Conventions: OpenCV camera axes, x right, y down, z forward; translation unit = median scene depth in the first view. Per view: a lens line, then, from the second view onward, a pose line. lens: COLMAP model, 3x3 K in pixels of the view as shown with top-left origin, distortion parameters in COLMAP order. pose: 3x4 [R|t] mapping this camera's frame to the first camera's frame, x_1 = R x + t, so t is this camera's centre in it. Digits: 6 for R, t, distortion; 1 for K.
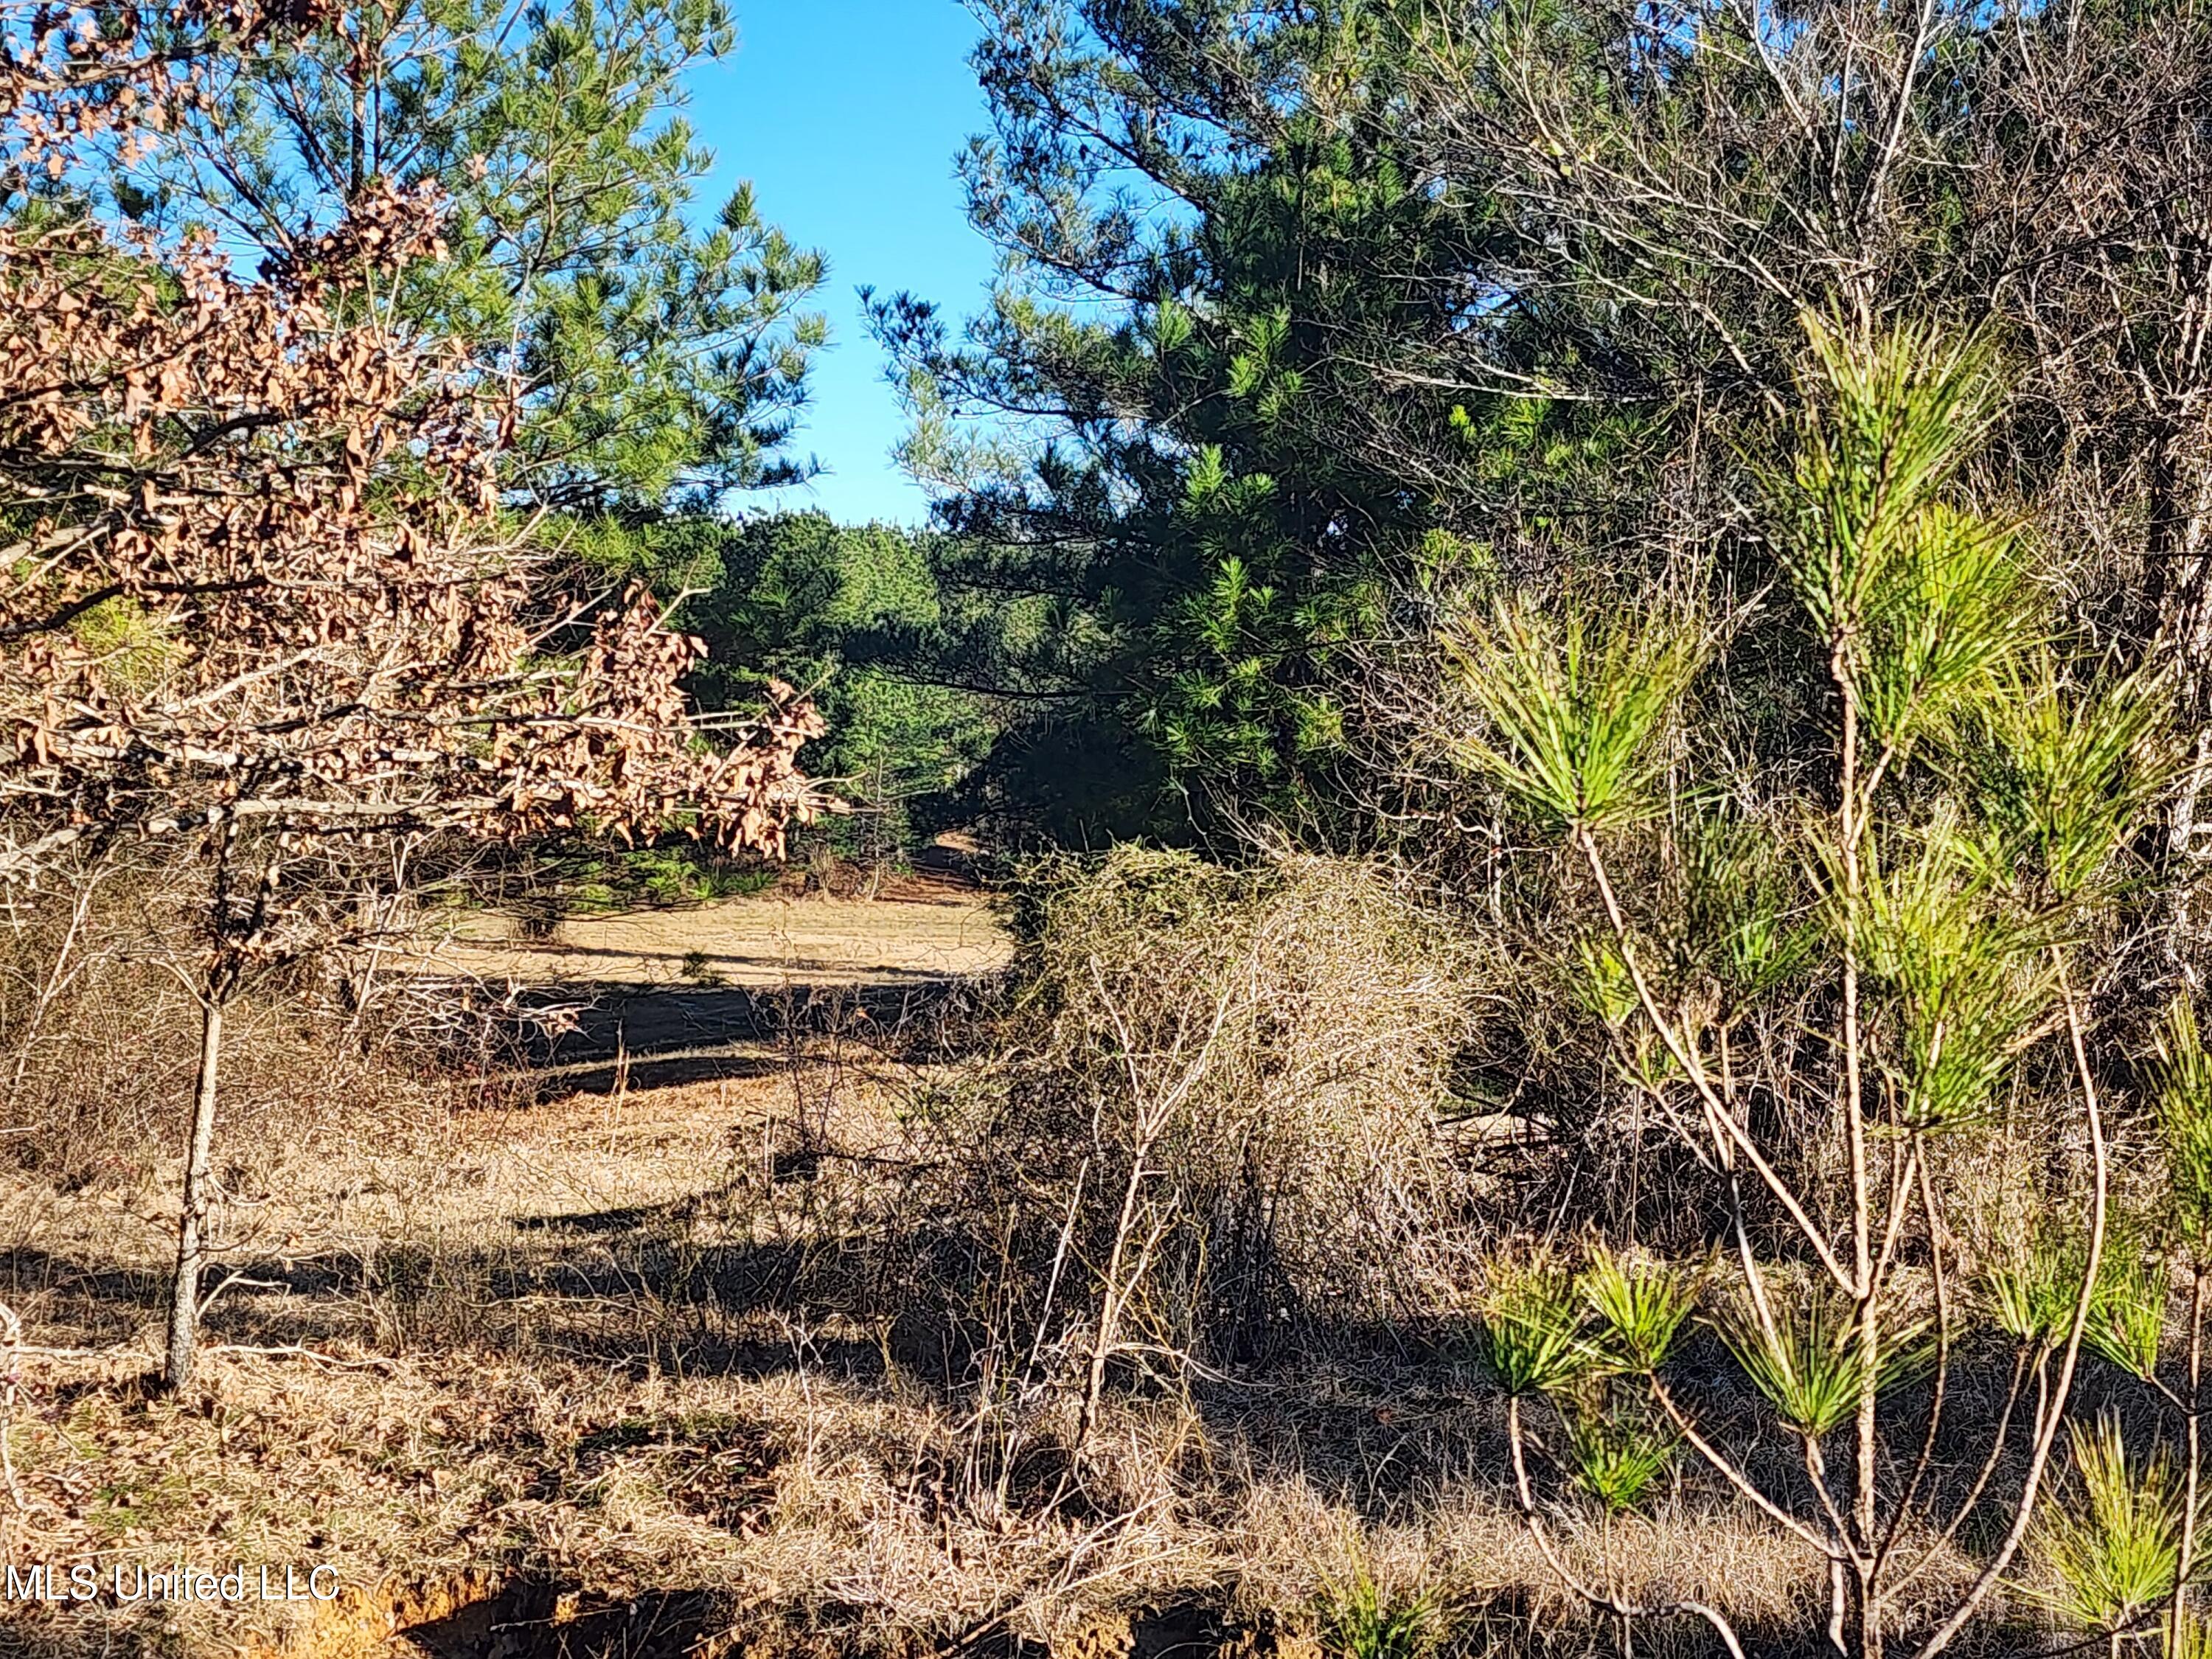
lens RADIAL K [[1481.4, 0, 1366.6], [0, 1481.4, 944.6], [0, 0, 1]] dist [0.051579, 0.001175]
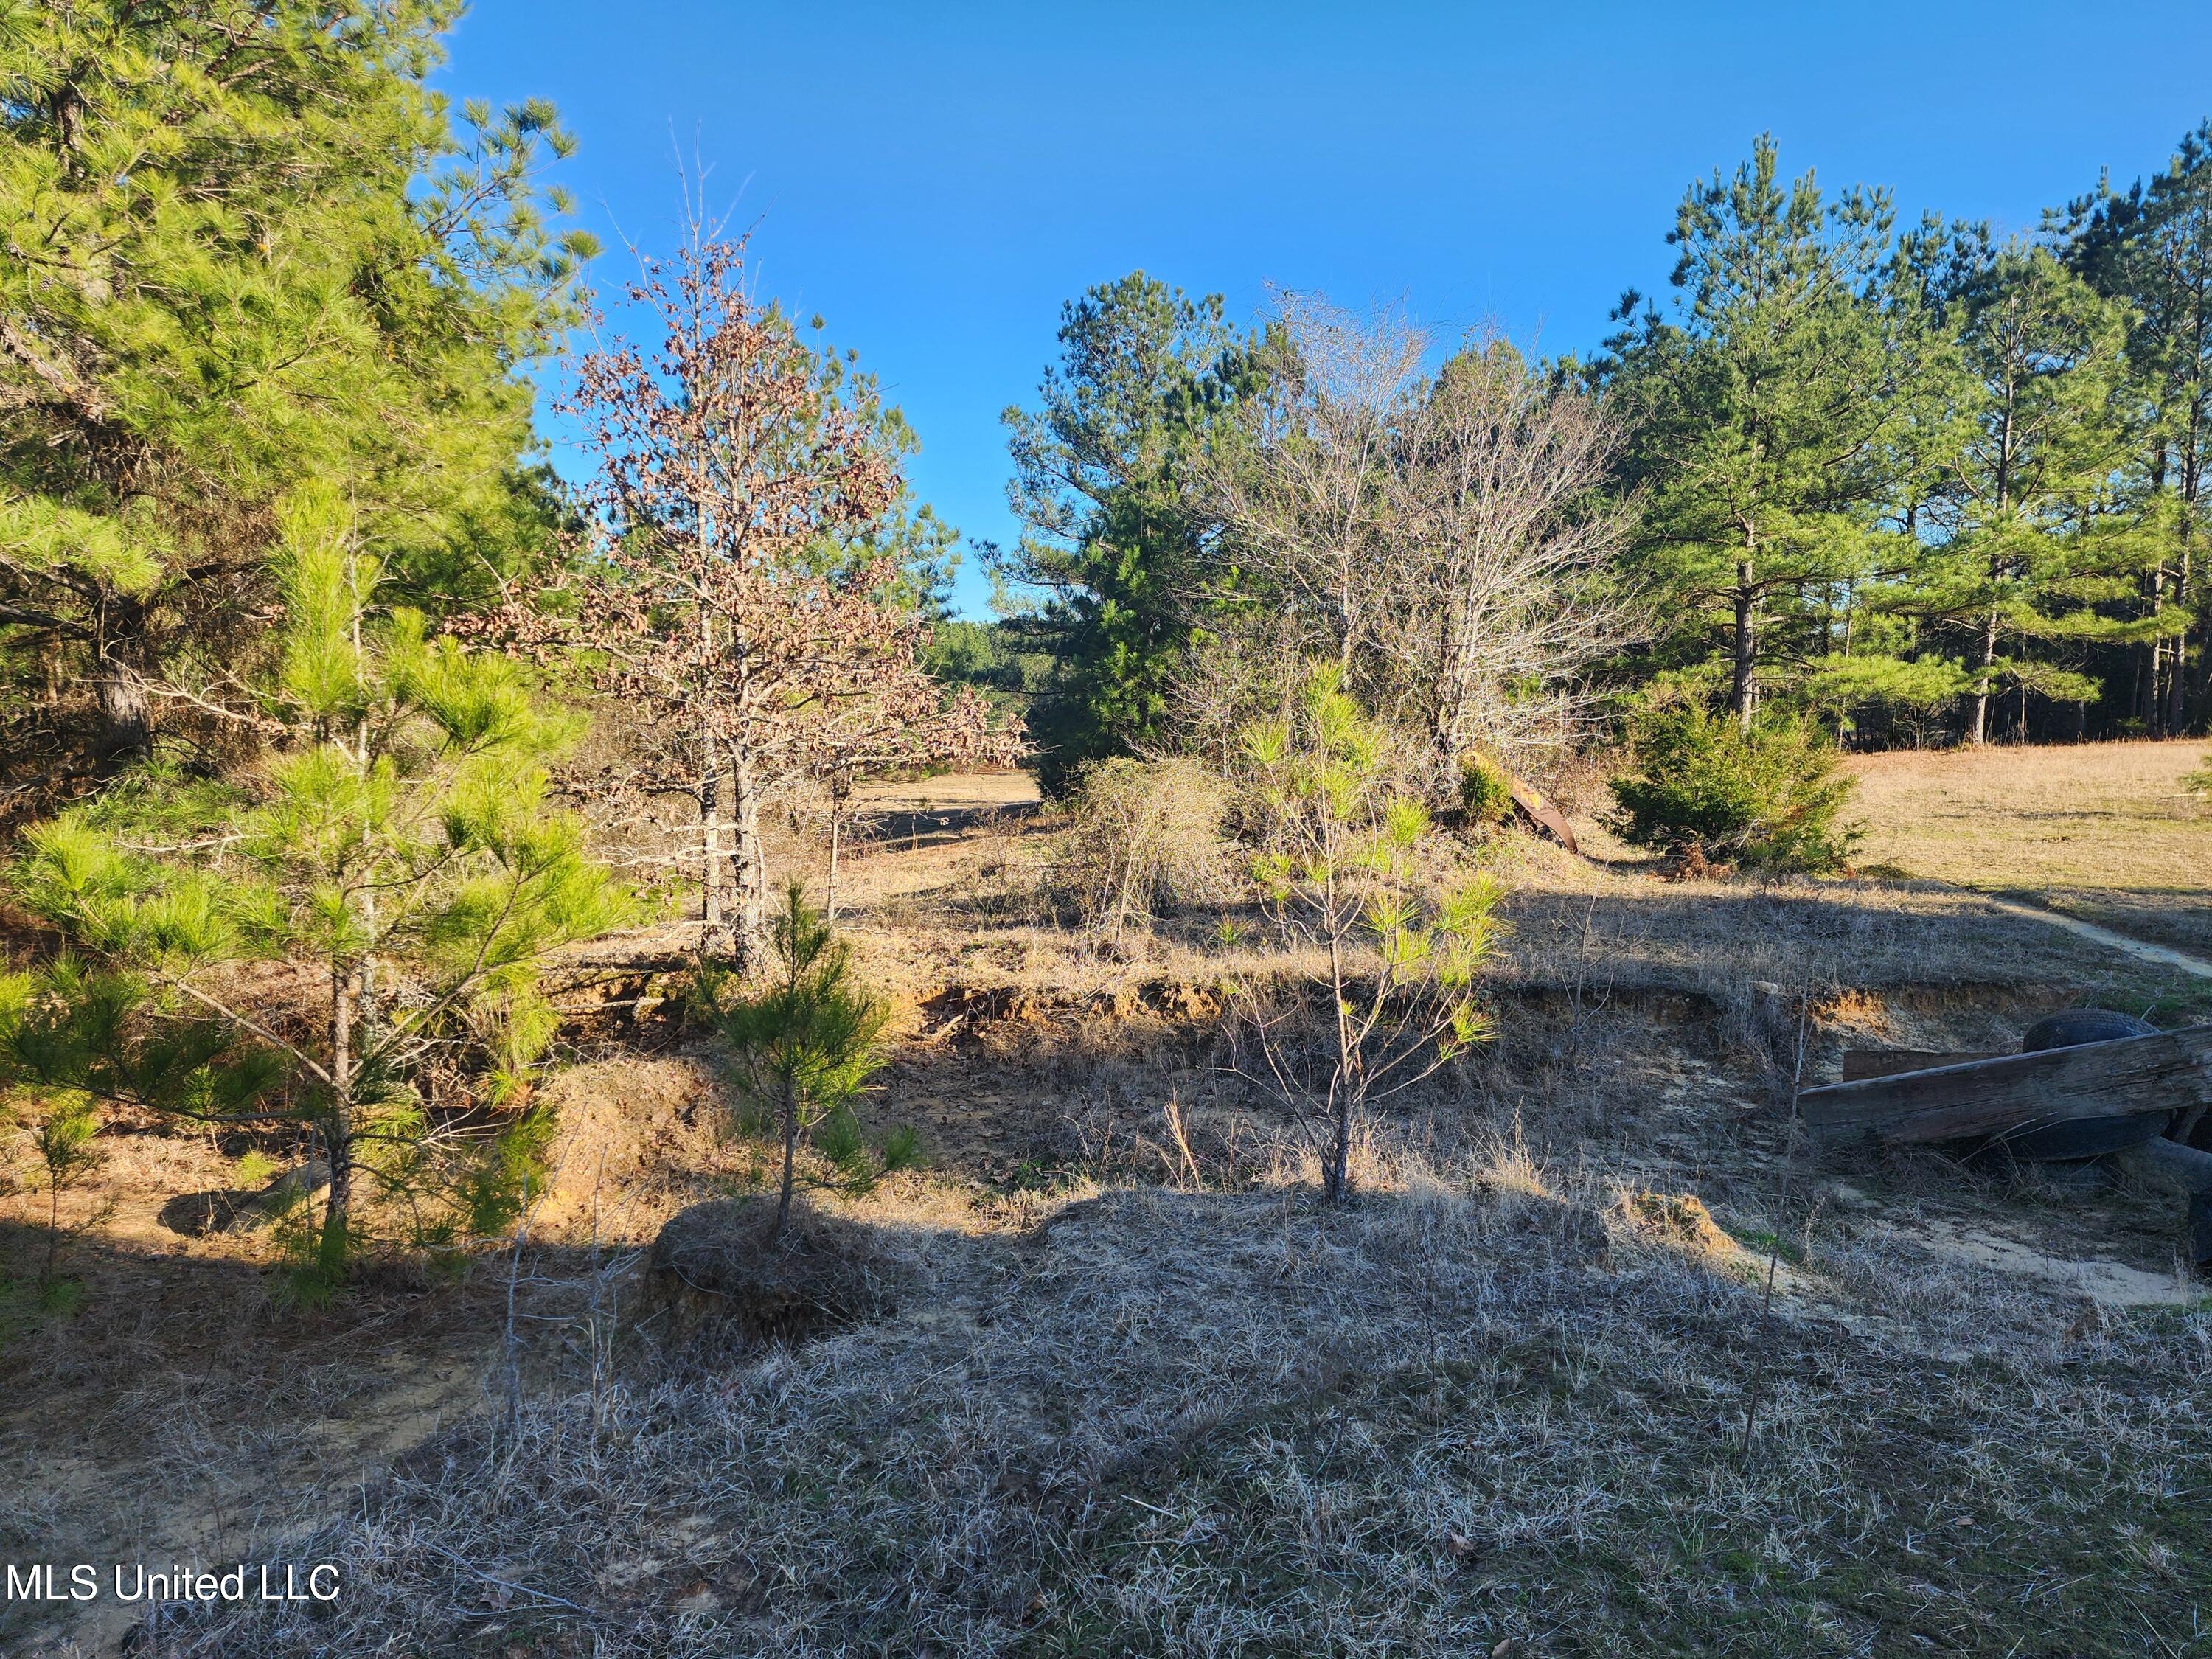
lens RADIAL K [[1463.0, 0, 1135.9], [0, 1463.0, 821.7], [0, 0, 1]] dist [0.116596, -0.091706]
pose [[0.995090, -0.042662, 0.089304, -0.312902], [0.038831, 0.998267, 0.044210, -0.053696], [-0.091036, -0.040525, 0.995023, -1.630426]]
